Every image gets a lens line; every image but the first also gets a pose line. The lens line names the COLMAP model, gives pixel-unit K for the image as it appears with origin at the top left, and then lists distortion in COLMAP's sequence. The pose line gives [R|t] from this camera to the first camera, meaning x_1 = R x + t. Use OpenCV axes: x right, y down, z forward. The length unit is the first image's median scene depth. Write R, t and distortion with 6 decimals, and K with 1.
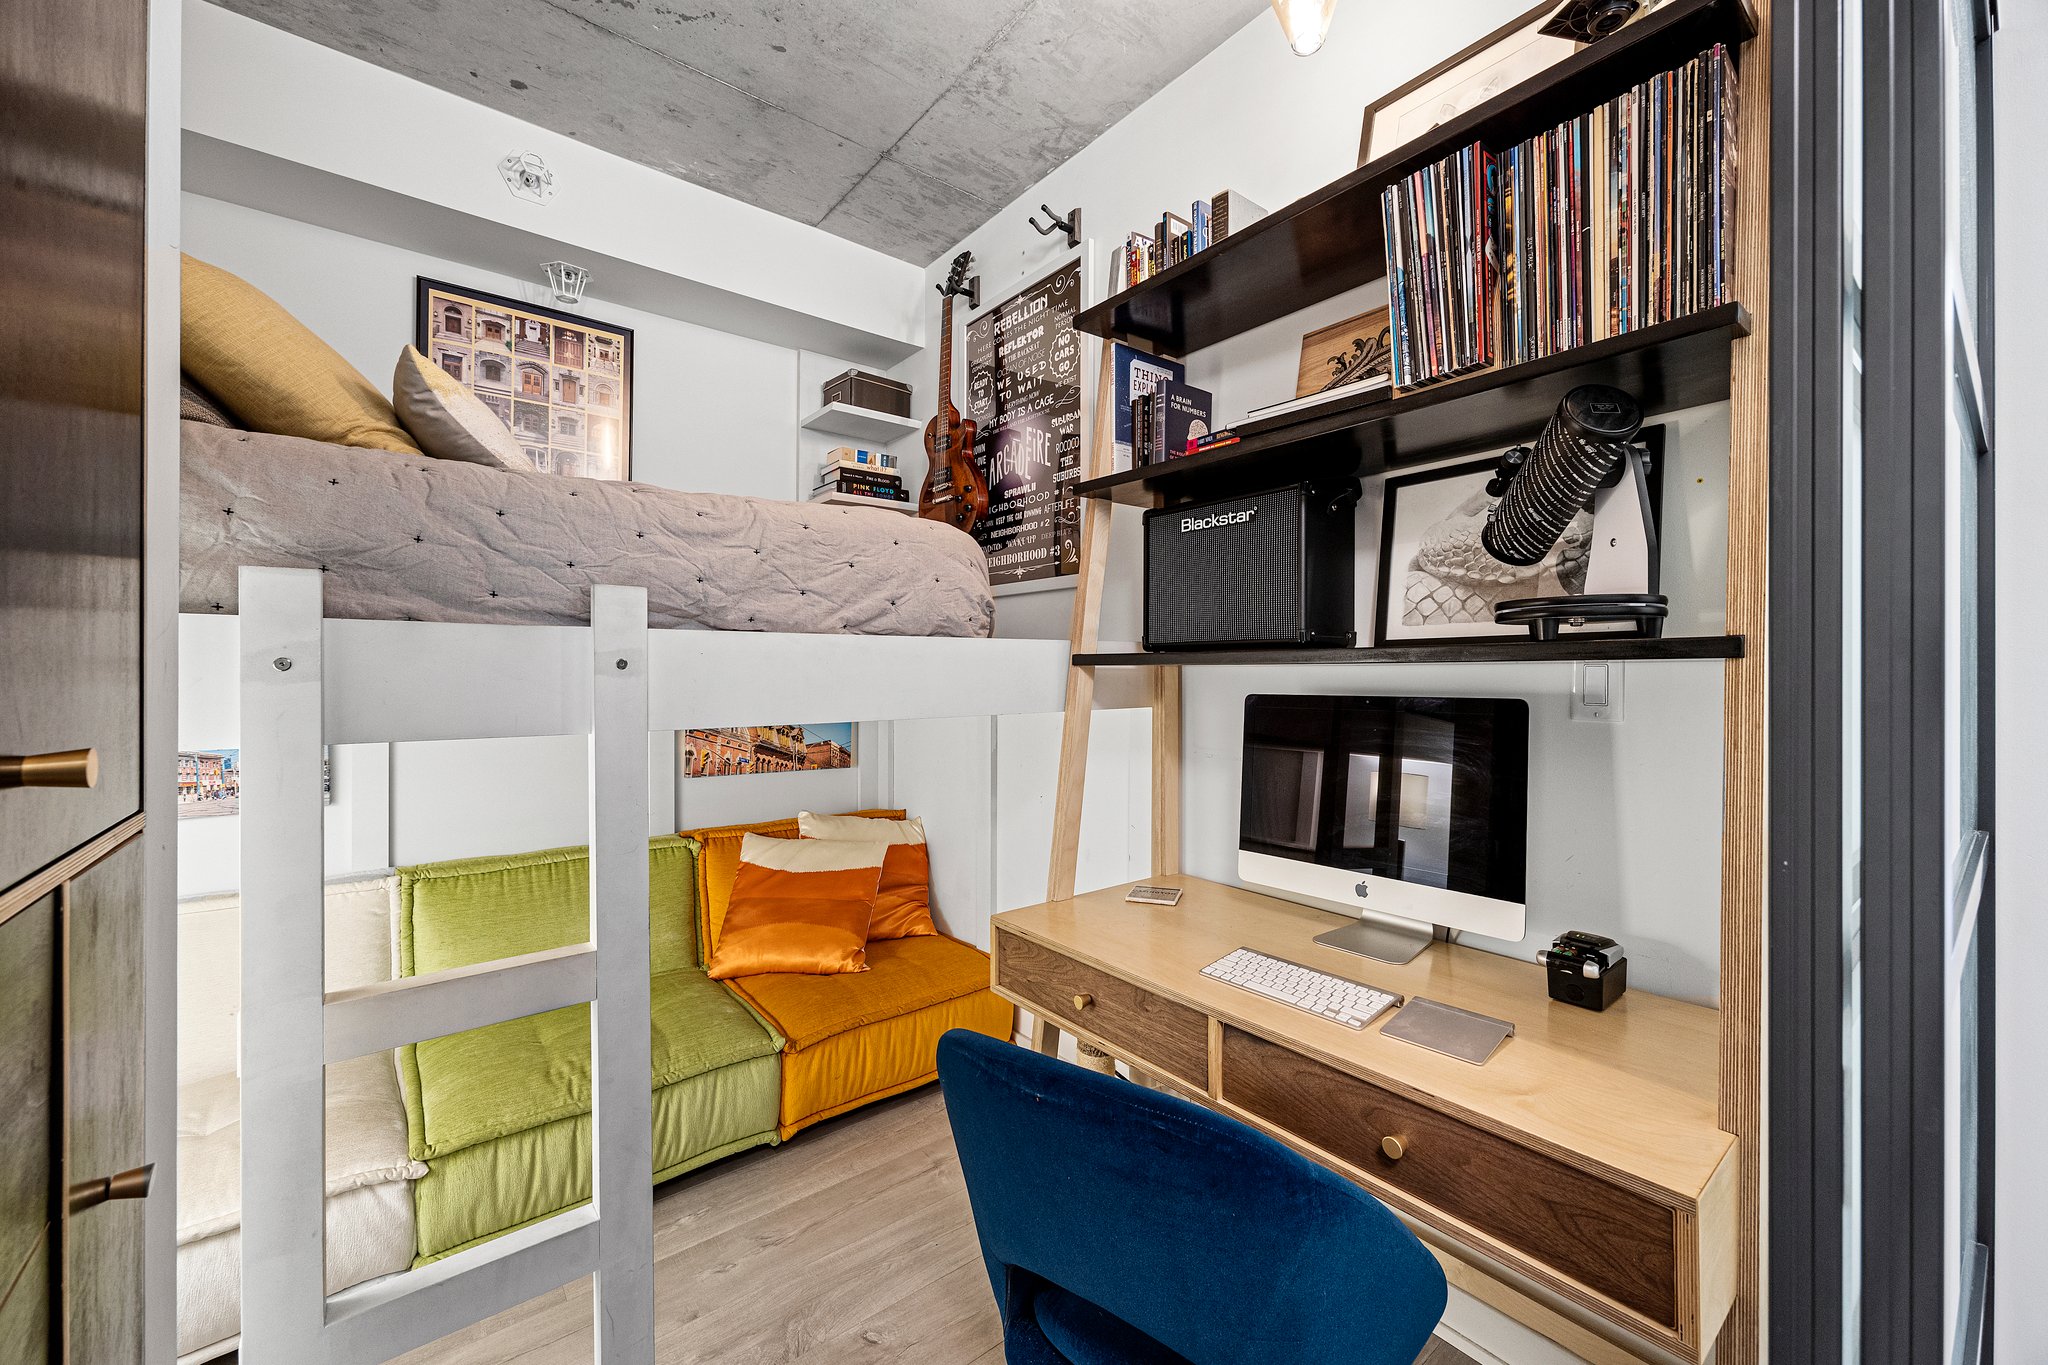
lens RADIAL K [[809.7, 0, 1028.3], [0, 809.7, 720.8], [0, 0, 1]] dist [-0.002042, 0.004714]
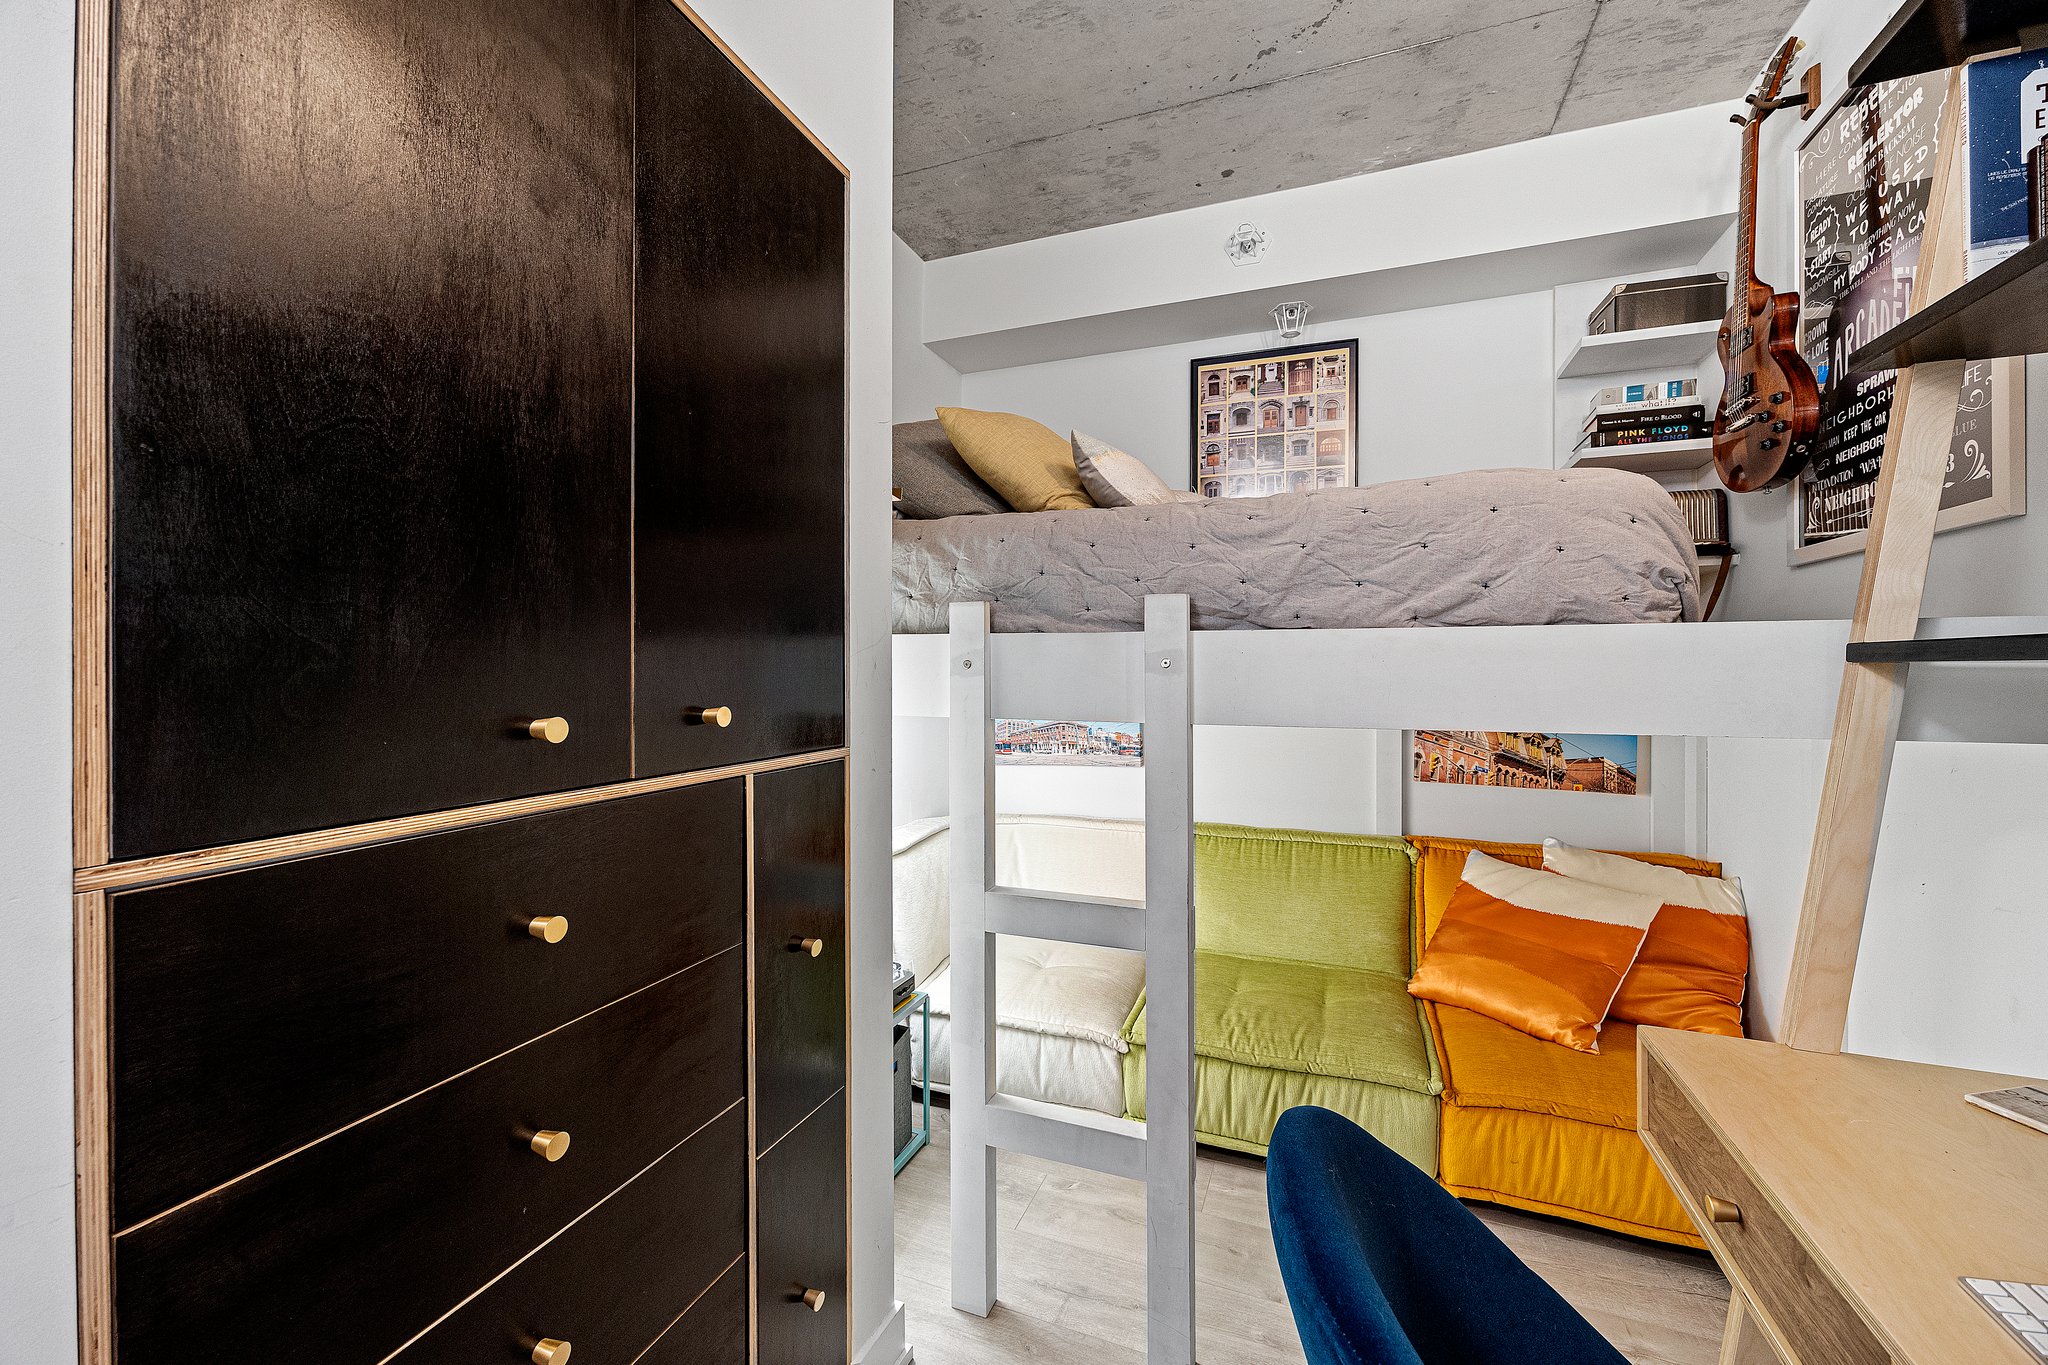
lens RADIAL K [[794.4, 0, 1028.6], [0, 794.4, 713.2], [0, 0, 1]] dist [-0.008278, 0.004458]
pose [[0.498884, 0.050344, -0.865206, 0.199589], [-0.056441, 0.998079, 0.025531, -0.009777], [0.864829, 0.036096, 0.500767, 0.152996]]
